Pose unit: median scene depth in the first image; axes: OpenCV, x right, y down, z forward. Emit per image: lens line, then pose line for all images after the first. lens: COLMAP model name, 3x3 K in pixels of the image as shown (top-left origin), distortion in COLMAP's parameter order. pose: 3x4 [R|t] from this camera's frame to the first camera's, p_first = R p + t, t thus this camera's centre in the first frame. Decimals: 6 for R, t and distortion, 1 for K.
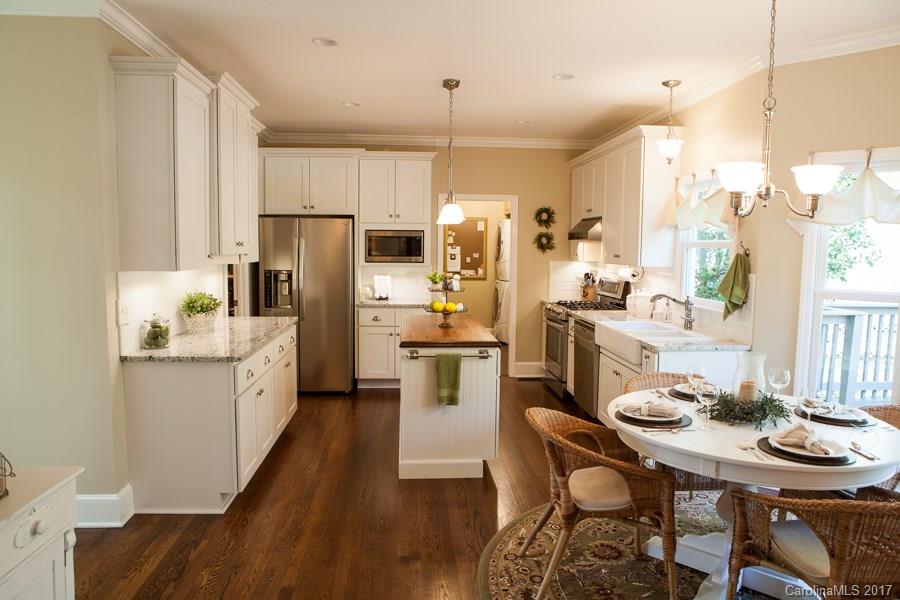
lens RADIAL K [[625.2, 0, 450.0], [0, 625.2, 300.0], [0, 0, 1]] dist [-0.008411, -0.001005]
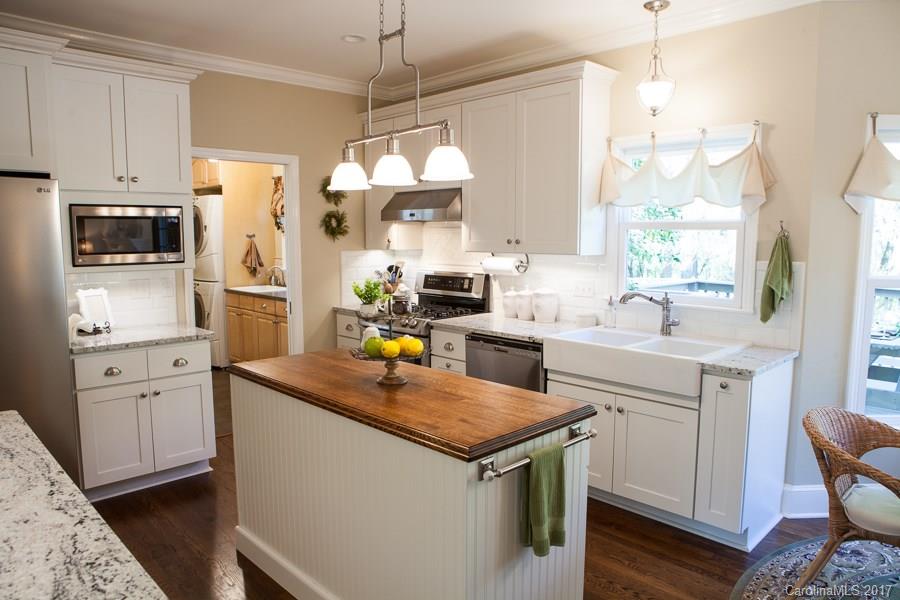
lens RADIAL K [[625.2, 0, 450.0], [0, 625.2, 300.0], [0, 0, 1]] dist [-0.008411, -0.001005]
pose [[0.776809, -0.084350, 0.624061, -0.218093], [0.066949, 0.996434, 0.051346, -0.038686], [-0.626167, 0.001895, 0.779687, 0.401163]]
